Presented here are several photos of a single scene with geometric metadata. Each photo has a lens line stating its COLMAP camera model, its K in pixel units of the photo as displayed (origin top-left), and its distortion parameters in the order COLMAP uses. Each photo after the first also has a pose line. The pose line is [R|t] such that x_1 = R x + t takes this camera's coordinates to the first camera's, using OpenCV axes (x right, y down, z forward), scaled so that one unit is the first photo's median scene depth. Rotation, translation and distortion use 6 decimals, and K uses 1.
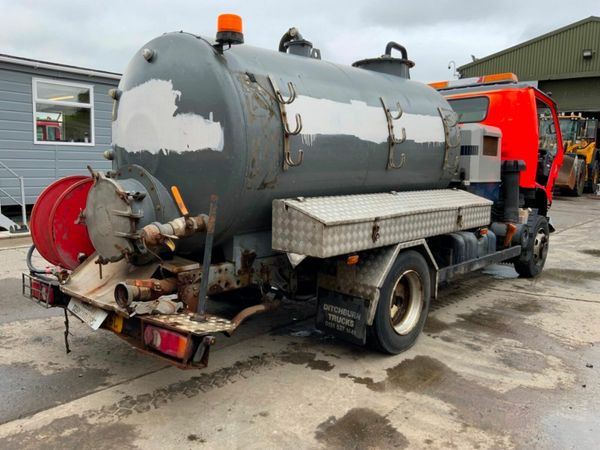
lens RADIAL K [[501.2, 0, 273.0], [0, 501.2, 222.0], [0, 0, 1]] dist [0.068503, -0.116601]
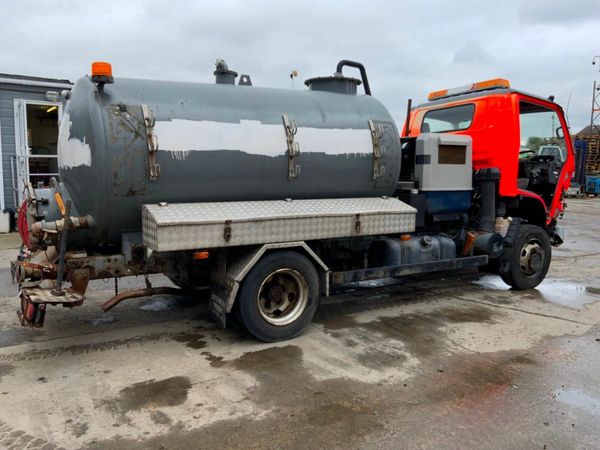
lens RADIAL K [[501.2, 0, 300.8], [0, 501.2, 223.9], [0, 0, 1]] dist [0.068503, -0.116601]
pose [[0.951811, 0.018828, -0.306108, 0.679331], [-0.023145, 0.999677, -0.010479, 0.006834], [0.305812, 0.017059, 0.951939, -0.062163]]
